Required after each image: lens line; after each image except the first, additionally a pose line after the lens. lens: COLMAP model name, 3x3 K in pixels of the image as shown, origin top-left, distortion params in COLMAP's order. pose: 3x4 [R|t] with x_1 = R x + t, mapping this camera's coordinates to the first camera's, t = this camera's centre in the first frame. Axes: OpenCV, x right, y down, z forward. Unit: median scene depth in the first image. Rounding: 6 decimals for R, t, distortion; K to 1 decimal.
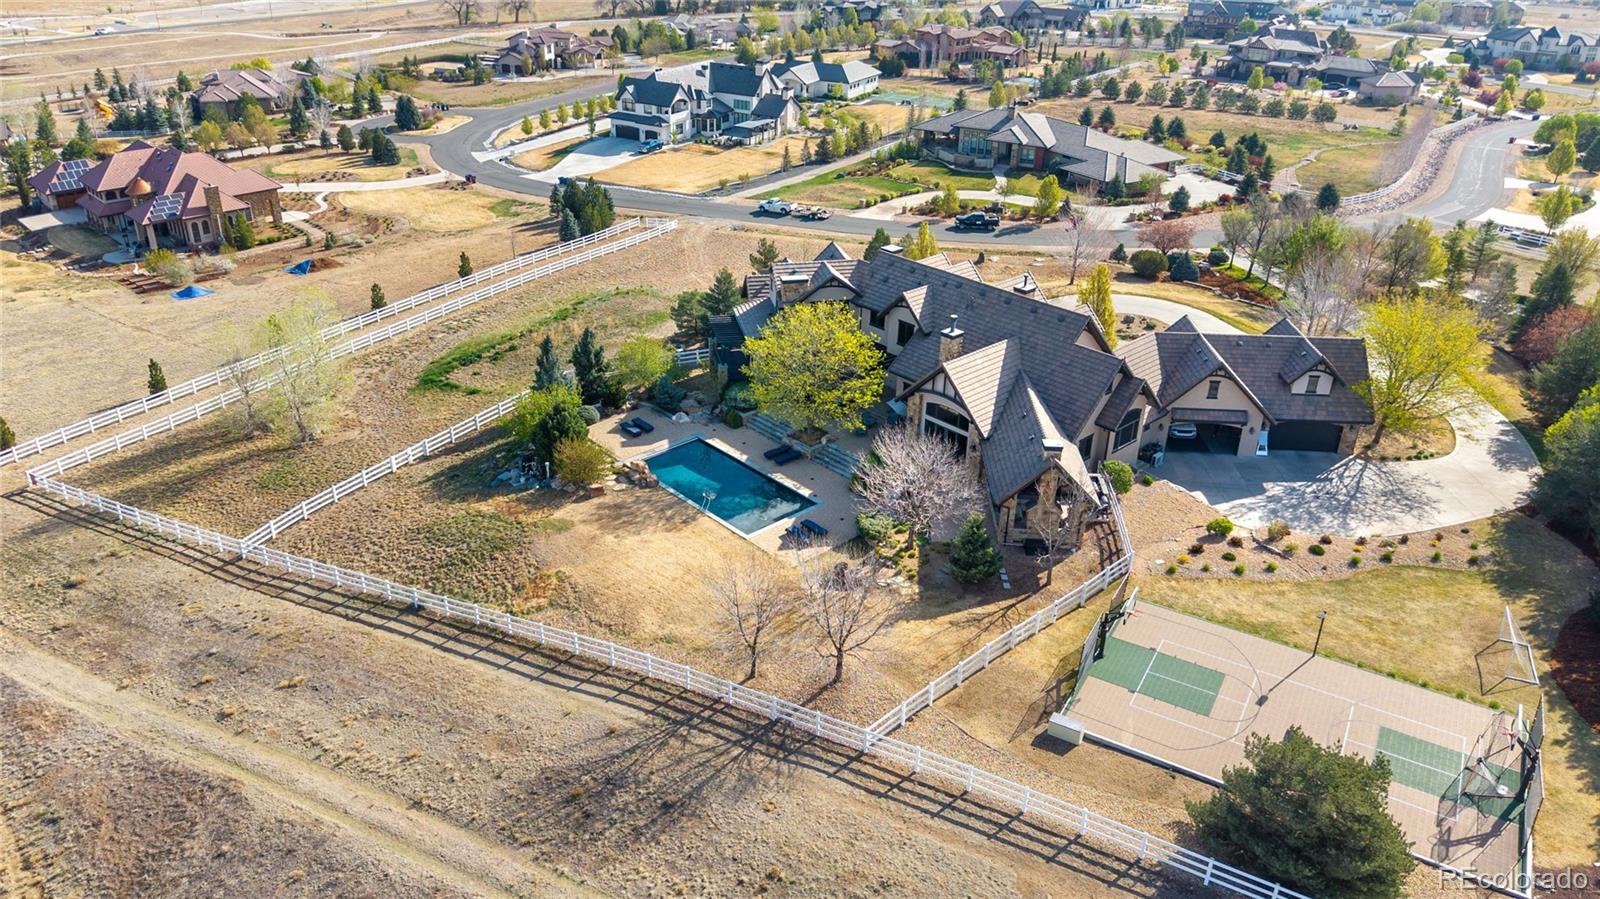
lens RADIAL K [[1107.9, 0, 800.0], [0, 1107.9, 449.5], [0, 0, 1]] dist [0.005877, -0.001593]
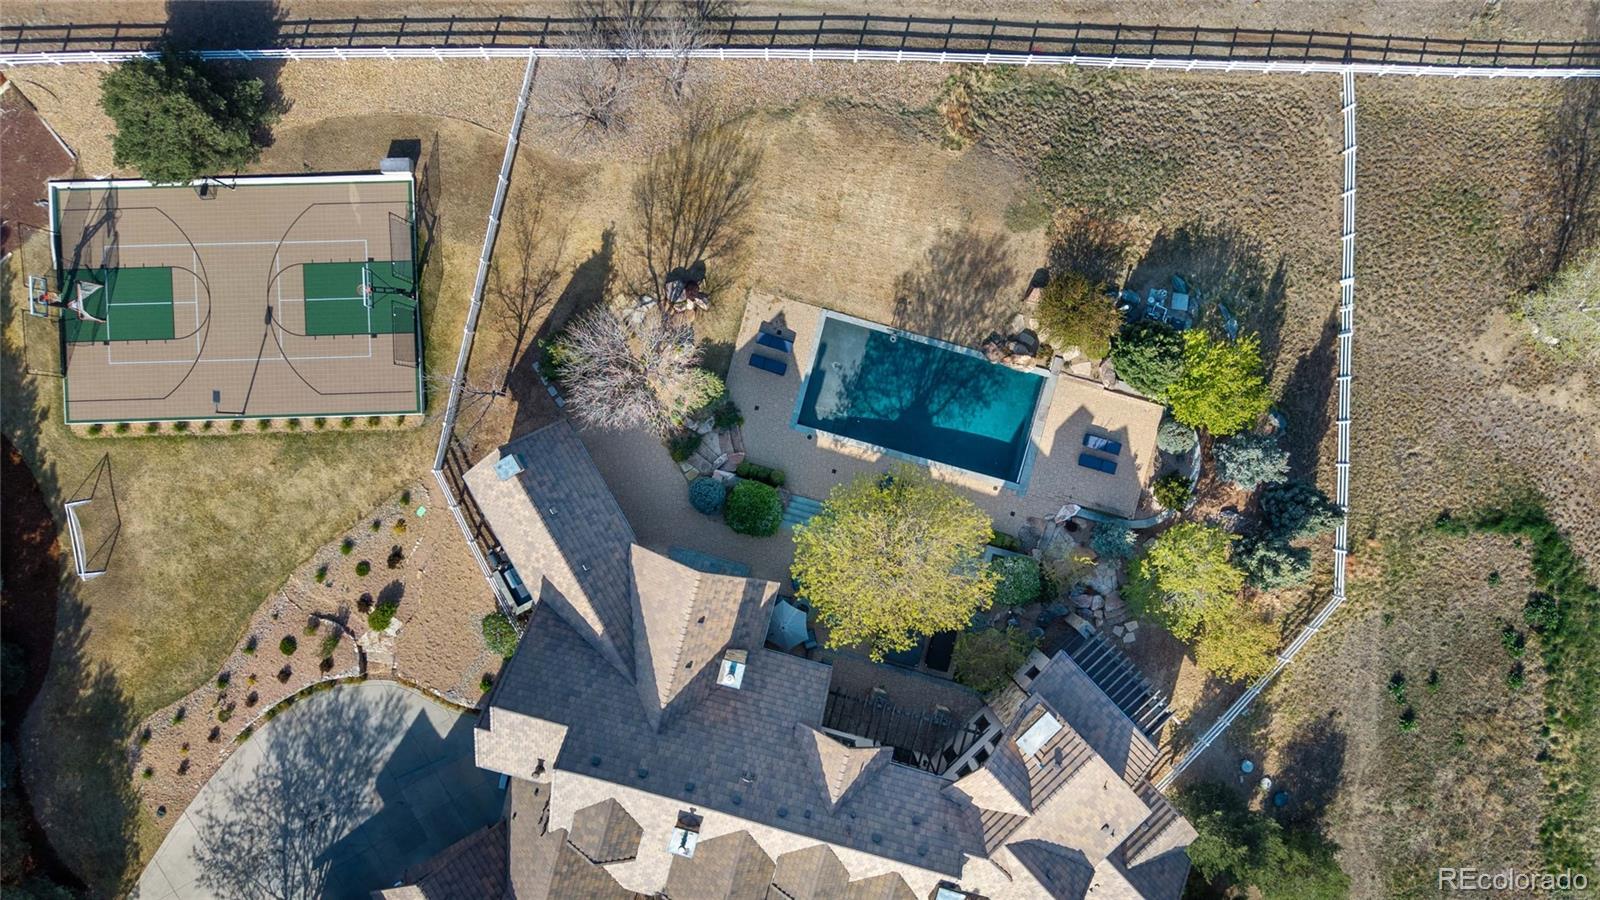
lens RADIAL K [[1107.9, 0, 800.0], [0, 1107.9, 450.0], [0, 0, 1]] dist [0.005877, -0.001593]
pose [[-0.852555, 0.522635, -0.001492, 0.030441], [-0.262916, -0.426415, 0.865474, -0.759012], [0.451691, 0.738257, 0.500951, 0.642491]]
